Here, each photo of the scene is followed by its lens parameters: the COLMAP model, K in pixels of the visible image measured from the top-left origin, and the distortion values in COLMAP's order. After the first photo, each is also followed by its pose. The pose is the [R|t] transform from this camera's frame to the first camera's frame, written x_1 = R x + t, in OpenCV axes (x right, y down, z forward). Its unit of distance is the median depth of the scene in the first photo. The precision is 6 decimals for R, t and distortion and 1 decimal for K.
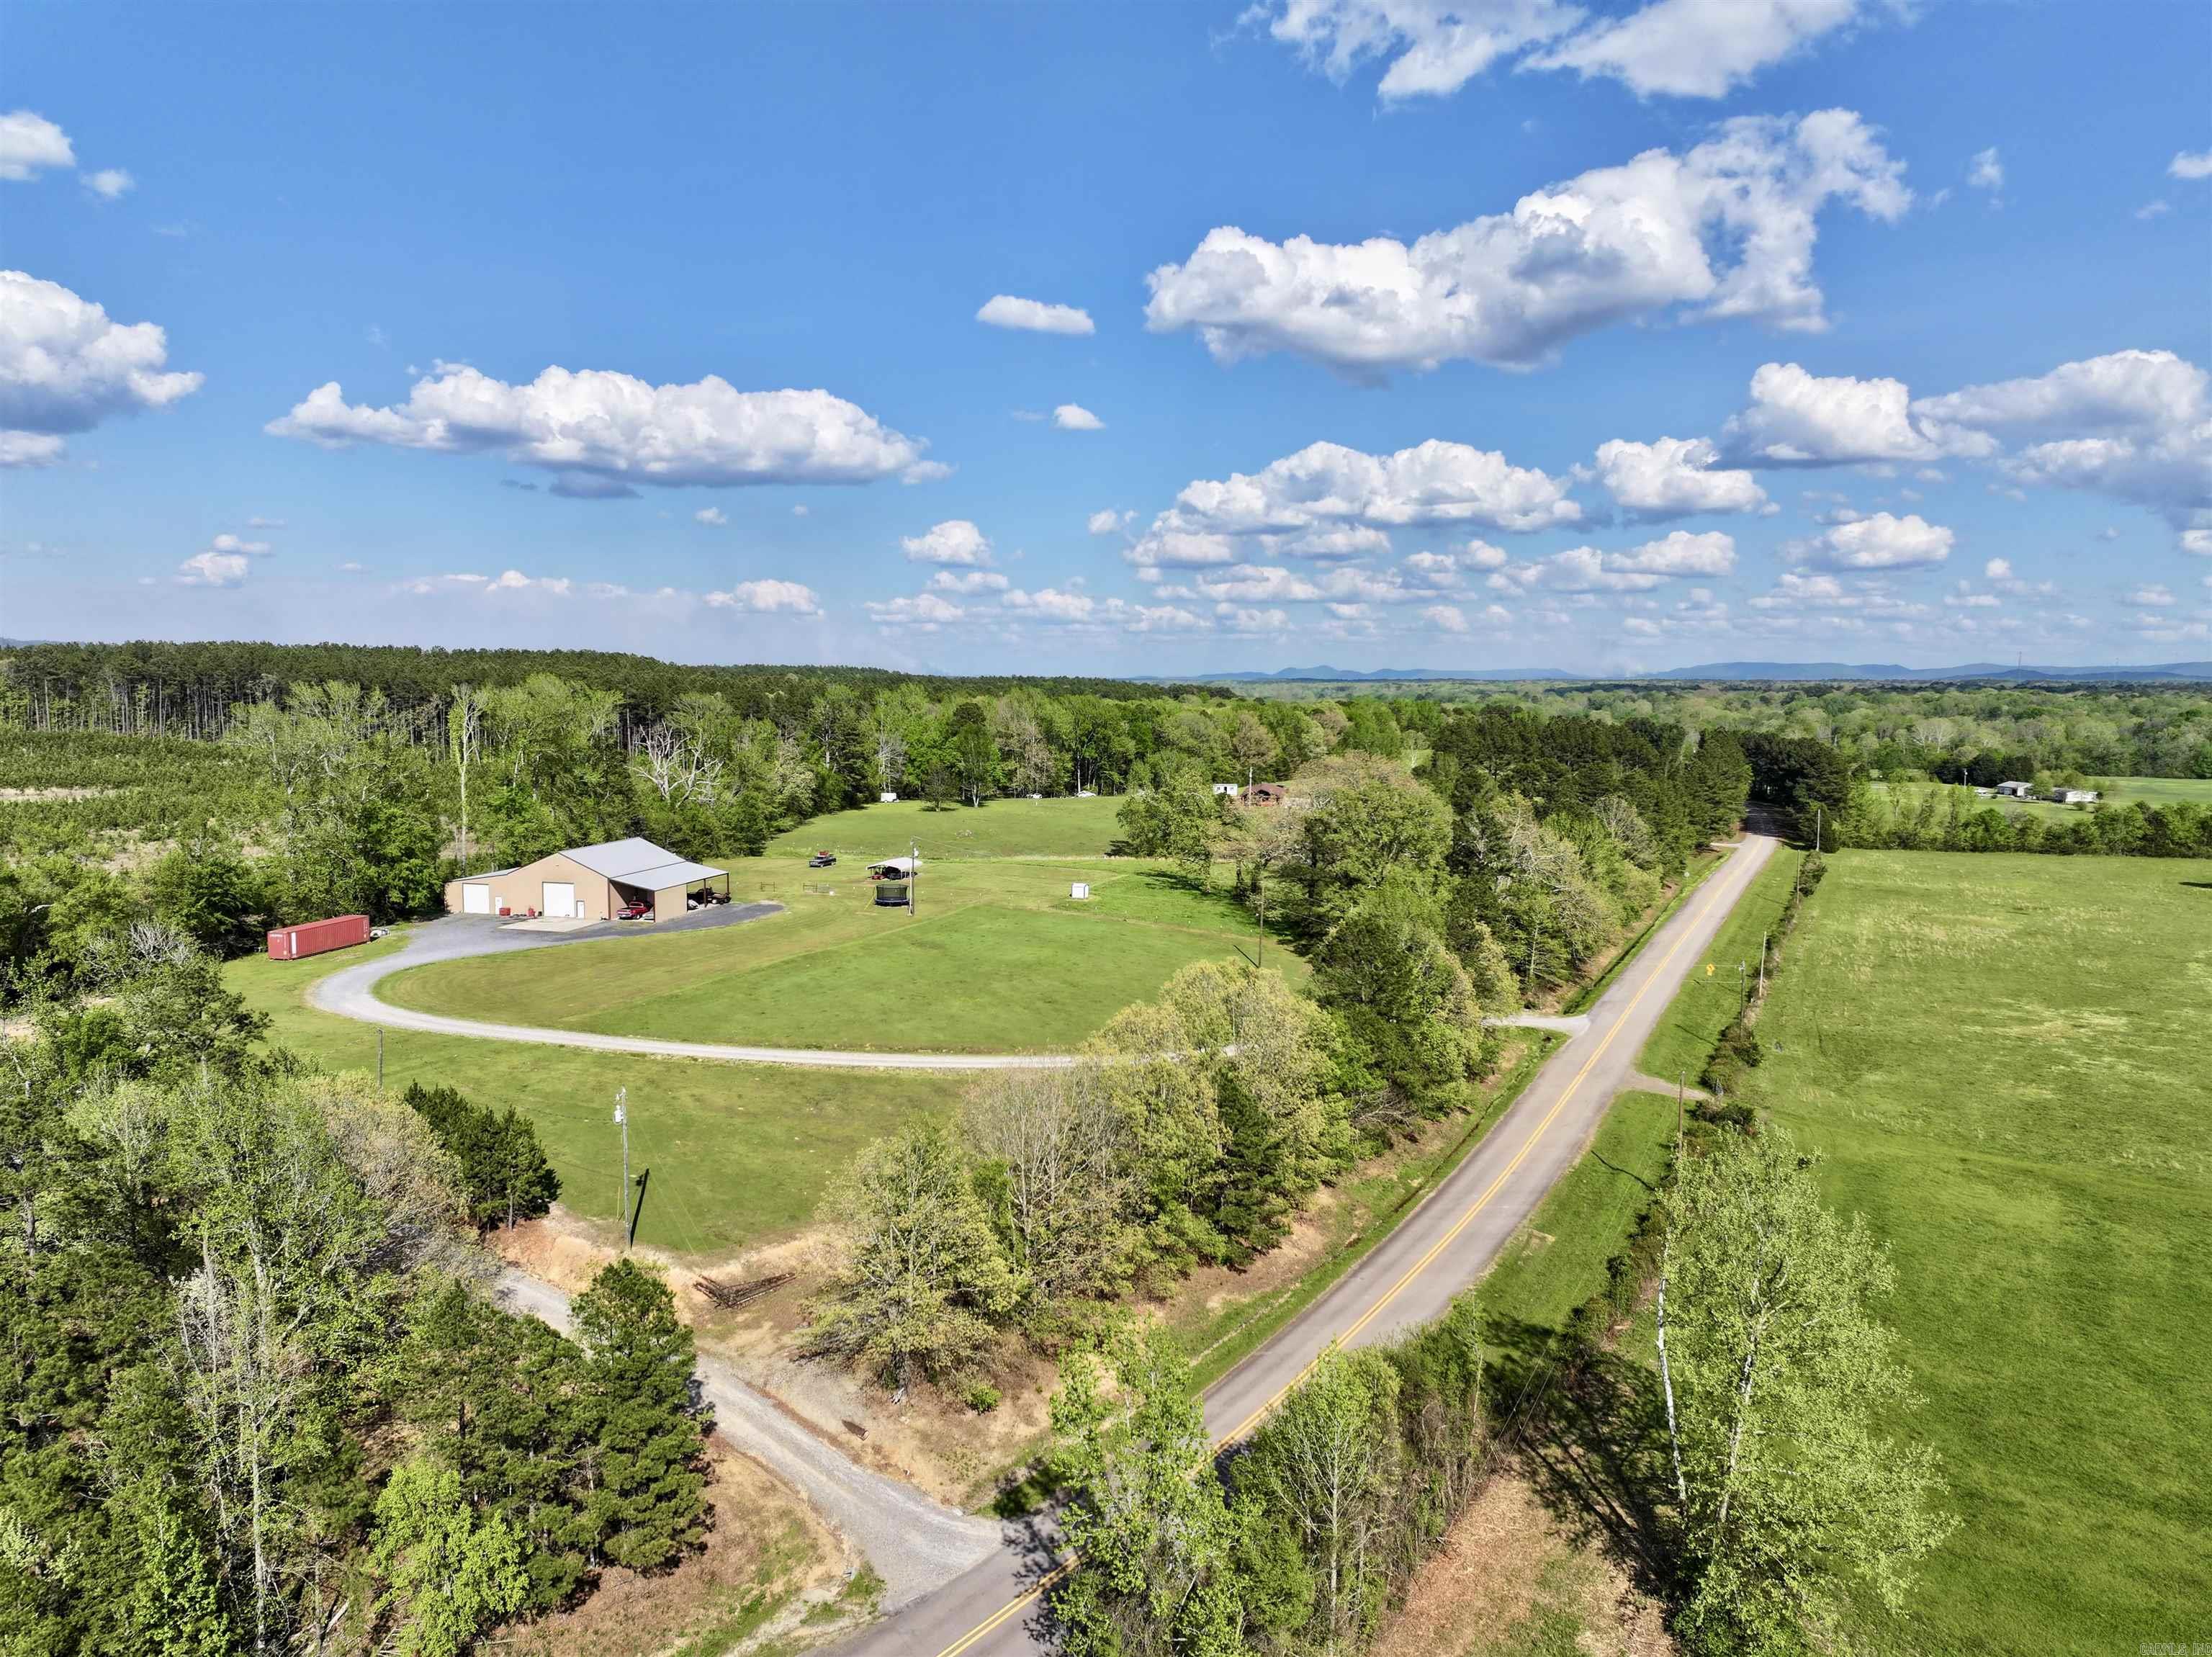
lens RADIAL K [[1553.1, 0, 1110.1], [0, 1553.1, 831.8], [0, 0, 1]] dist [-0.003638, 0.019854]
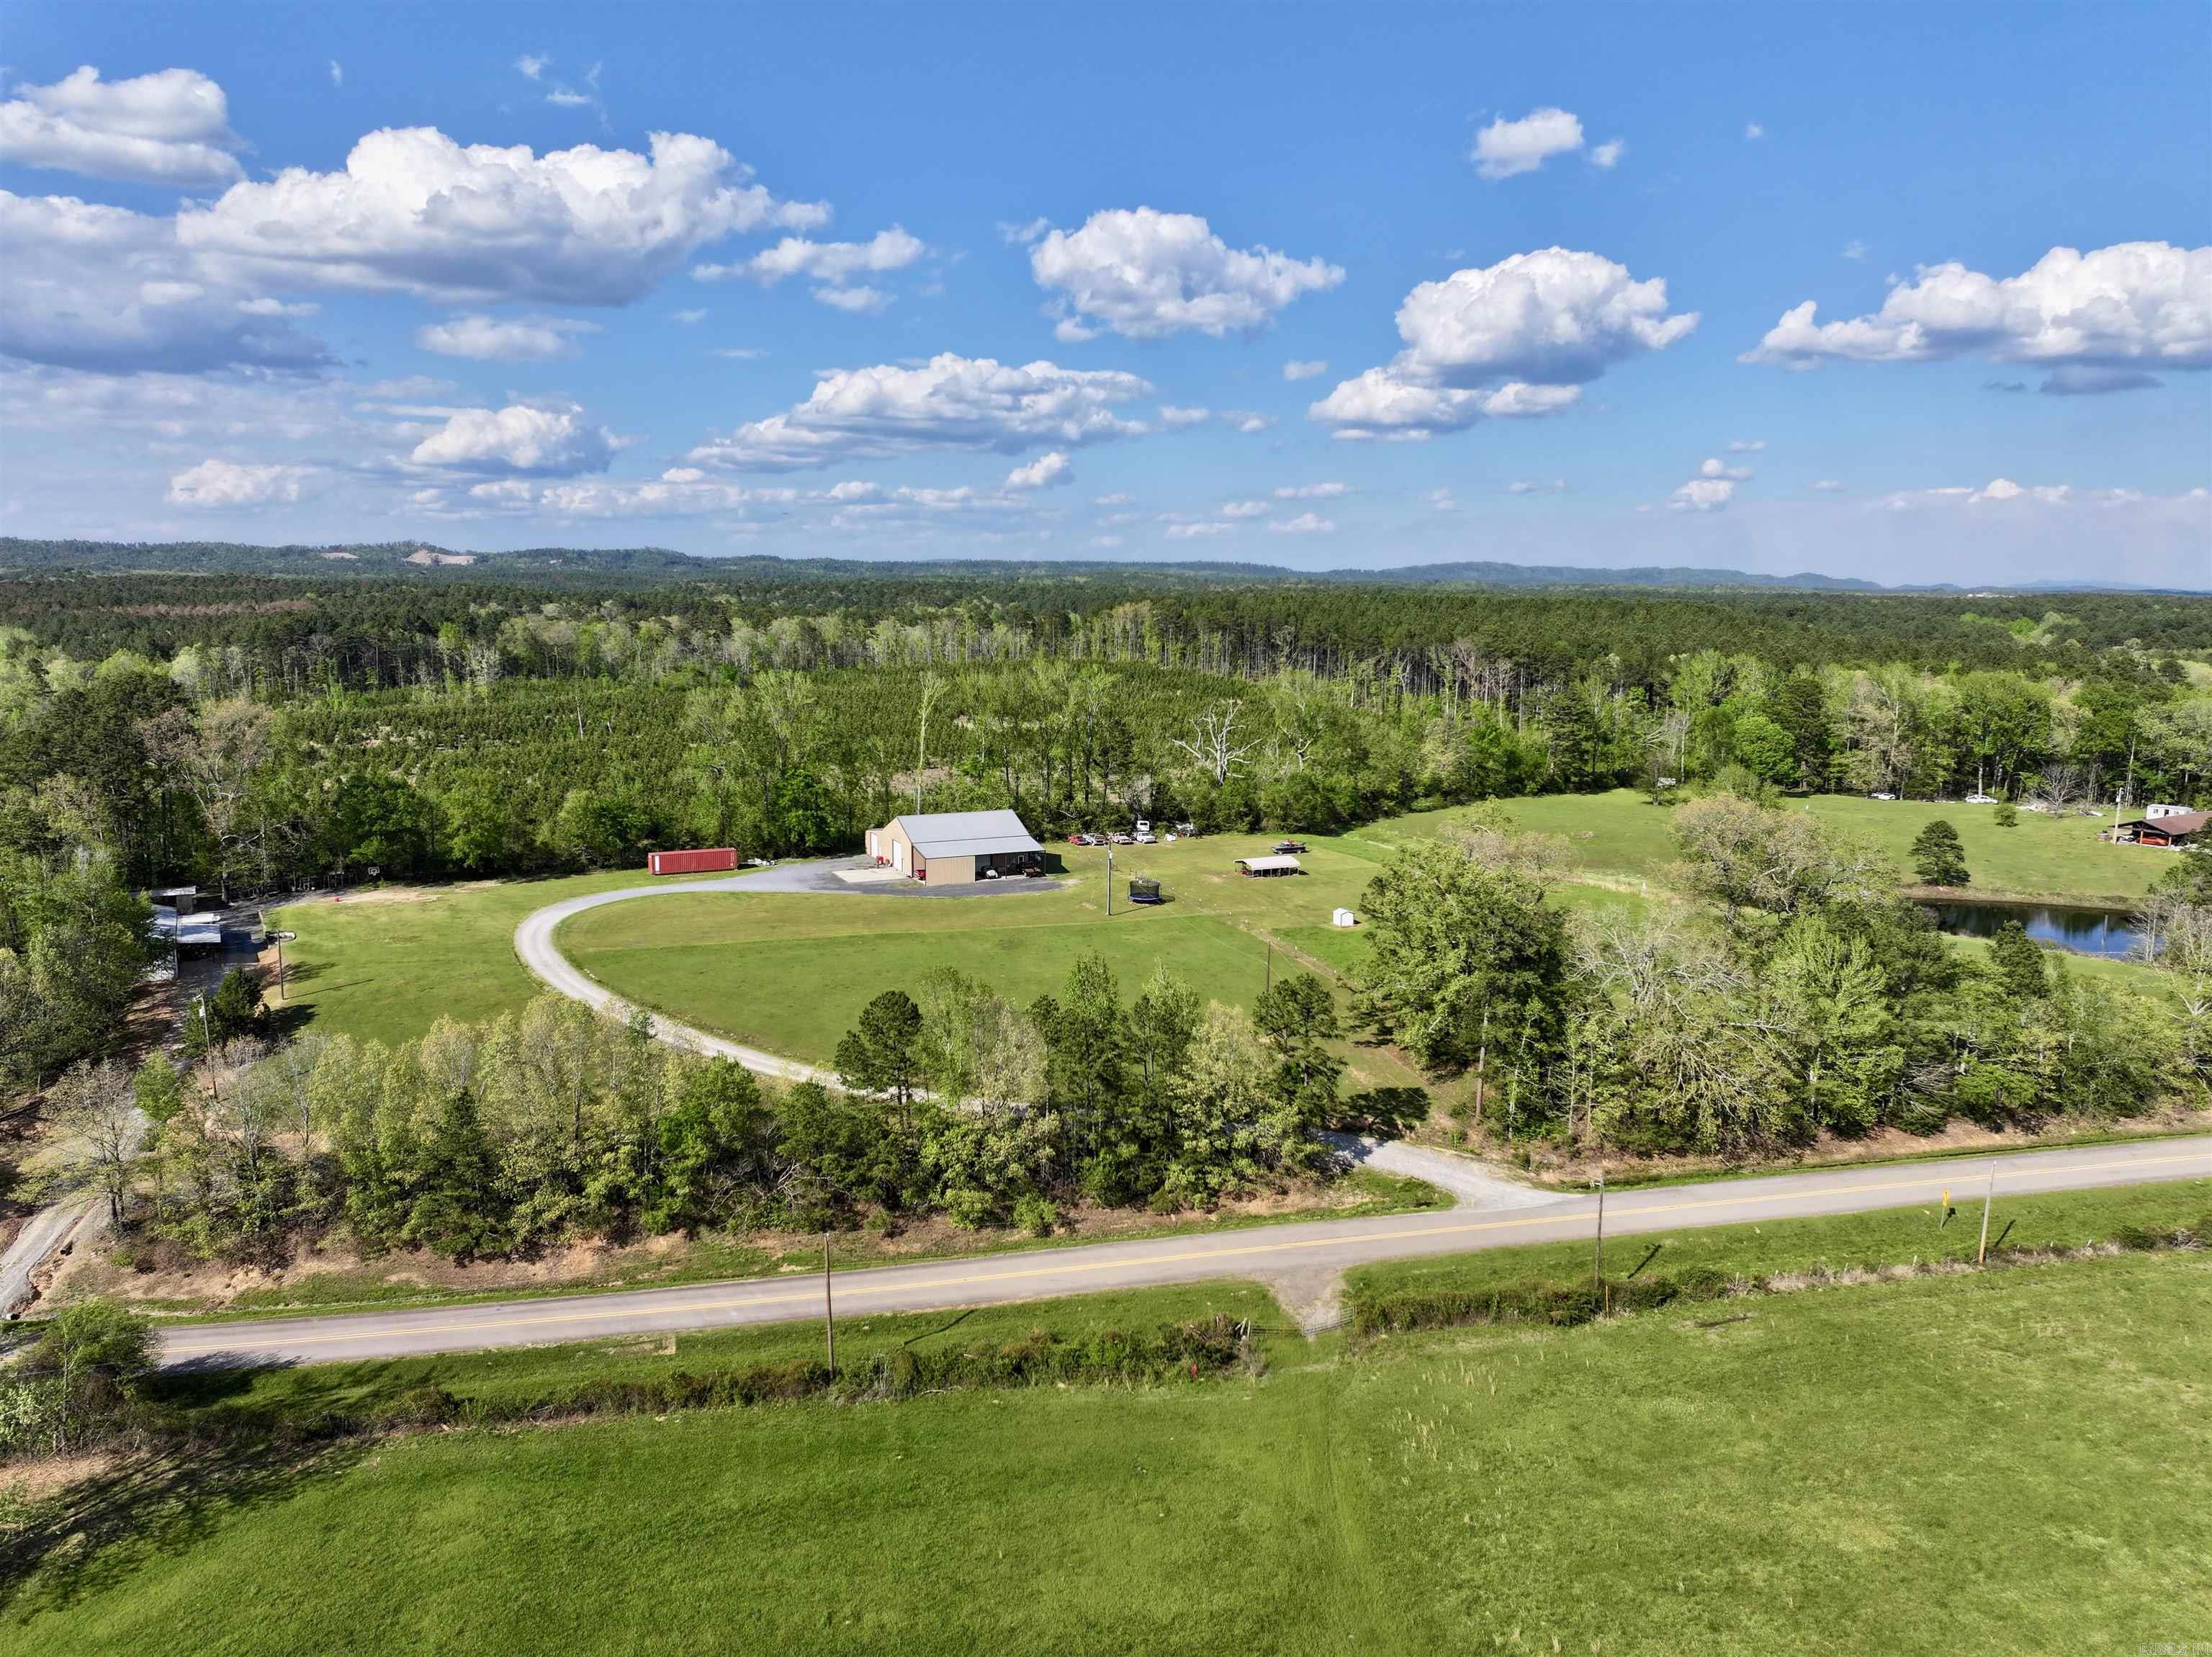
lens RADIAL K [[1553.1, 0, 1126.6], [0, 1553.1, 821.7], [0, 0, 1]] dist [-0.003638, 0.019854]
pose [[0.635247, 0.114370, -0.763794, 0.326397], [-0.078507, 0.993414, 0.083459, -0.046191], [0.768308, 0.006946, 0.640042, 0.170118]]
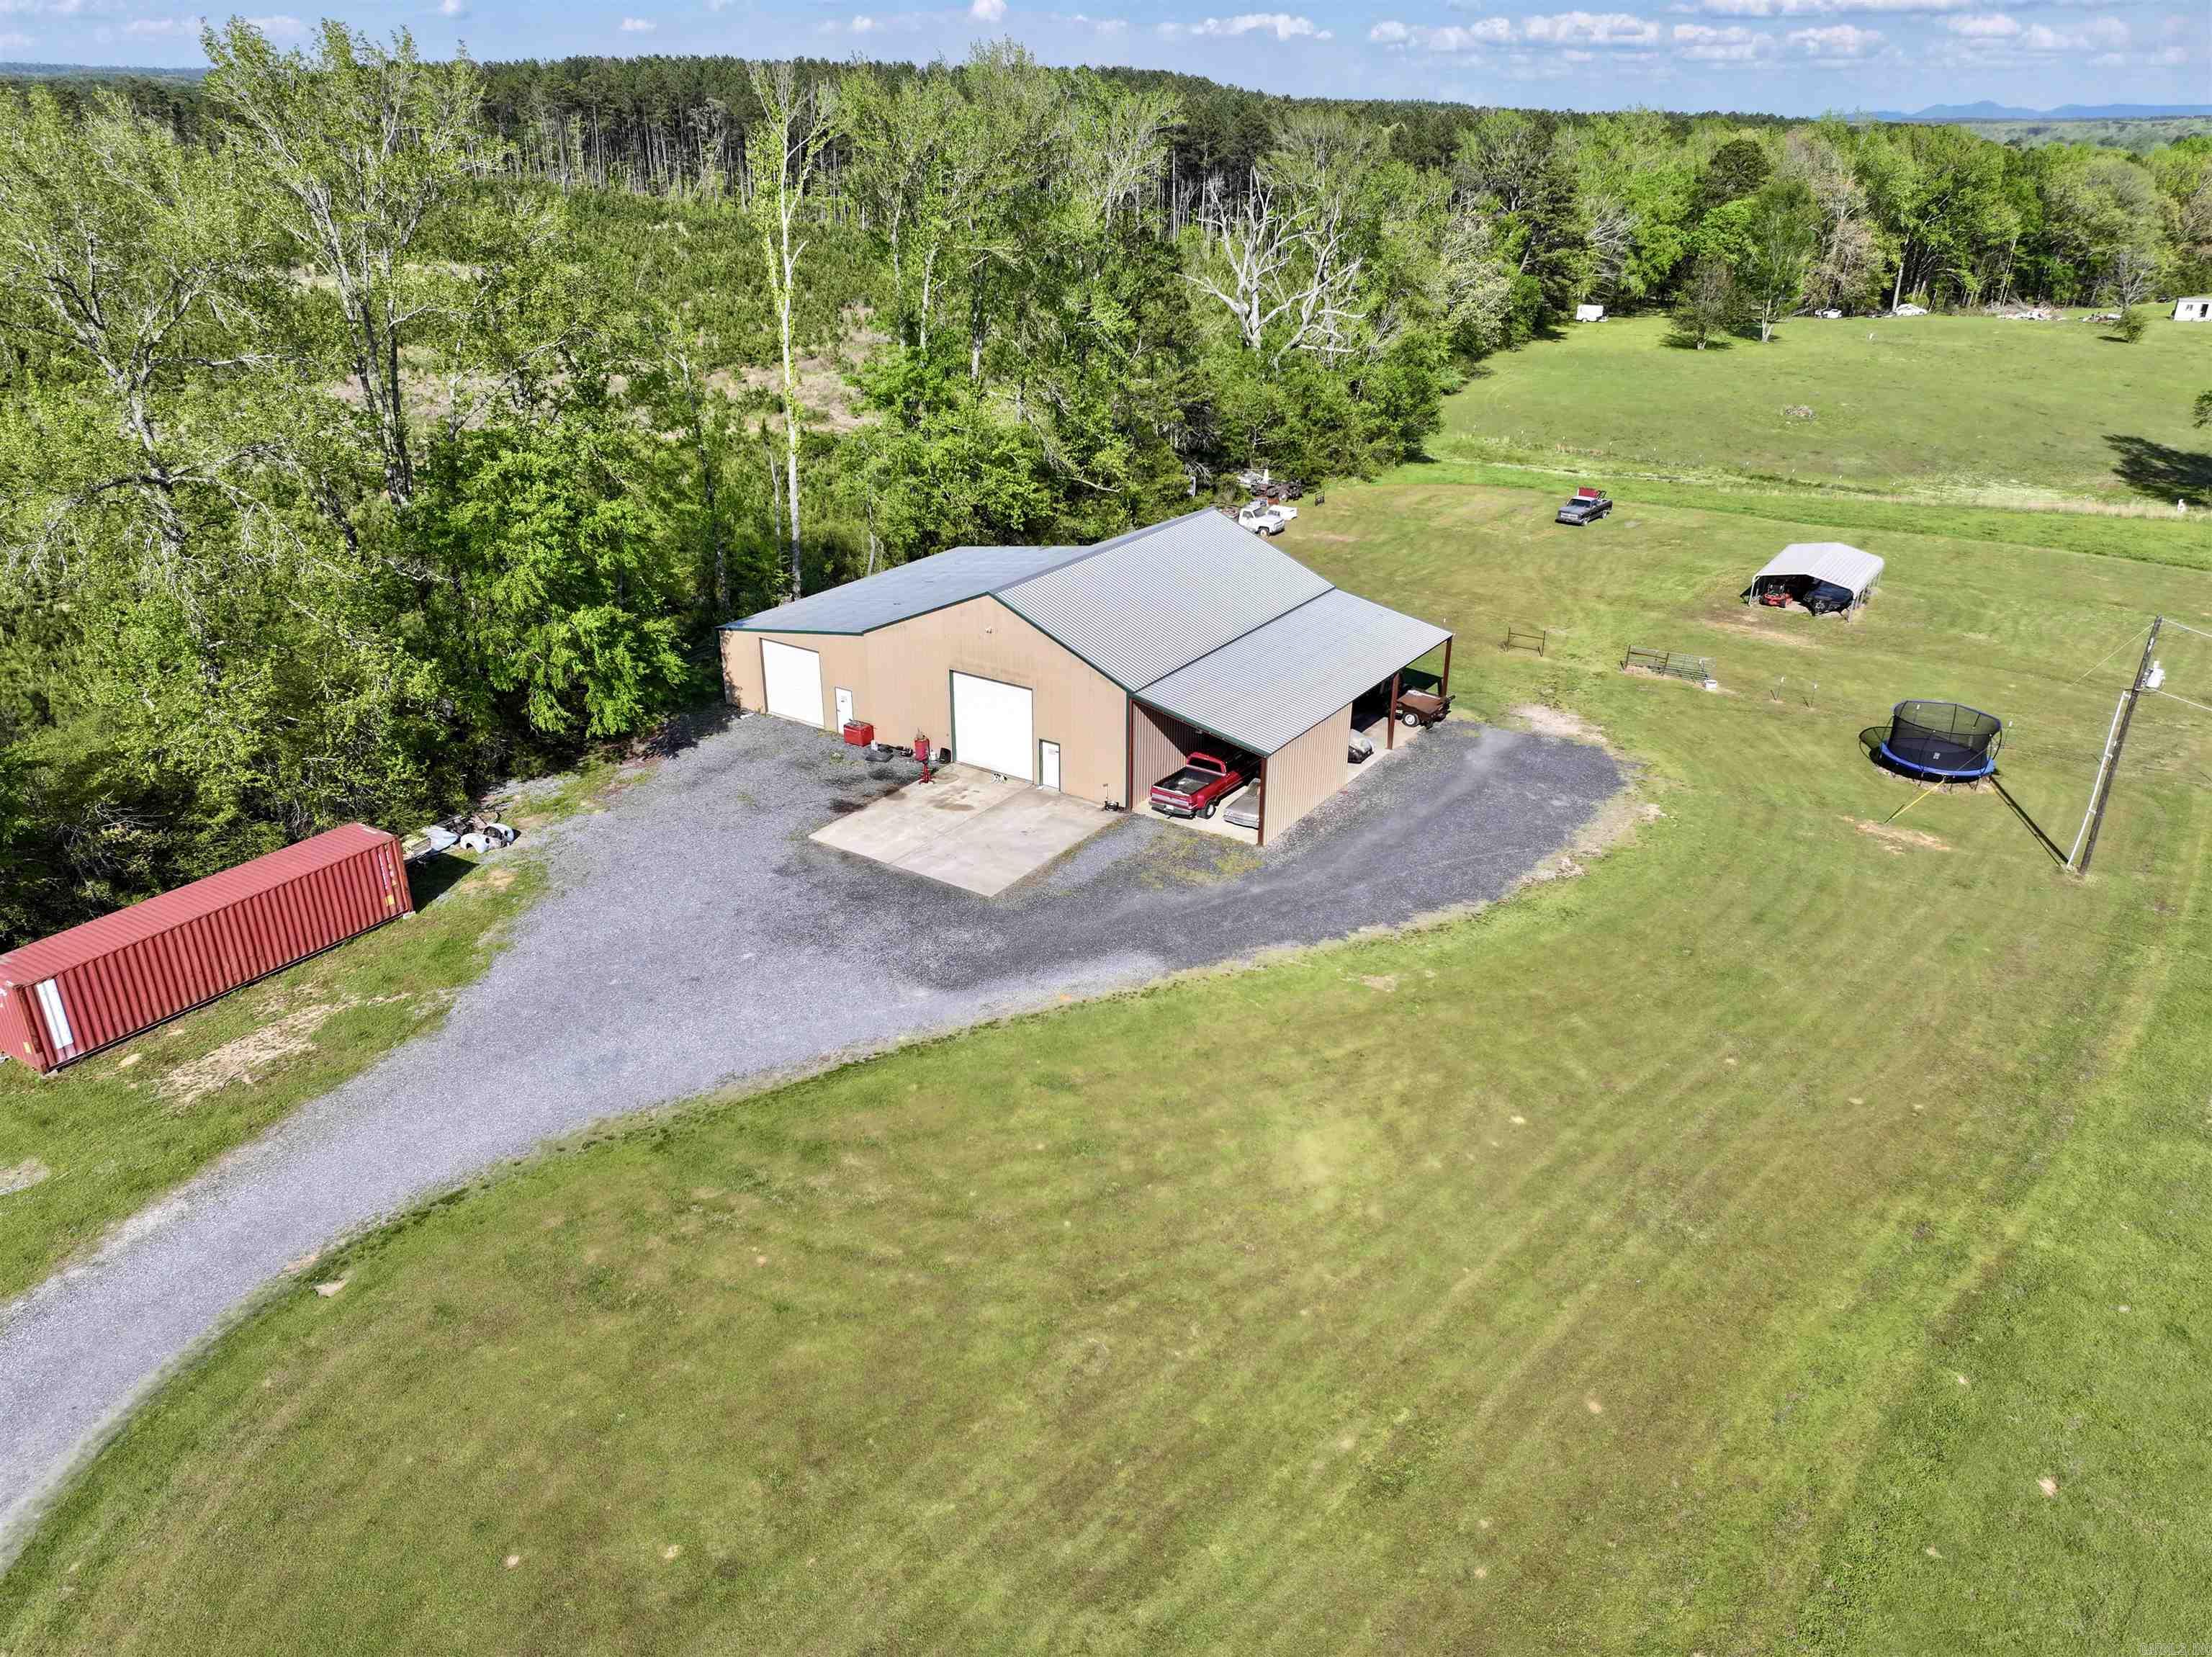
lens RADIAL K [[1553.1, 0, 1116.0], [0, 1553.1, 823.5], [0, 0, 1]] dist [-0.003638, 0.019854]
pose [[0.946334, 0.131645, -0.295162, -0.105527], [-0.030258, 0.945359, 0.324625, -0.023281], [0.321770, -0.298273, 0.898609, 0.325708]]
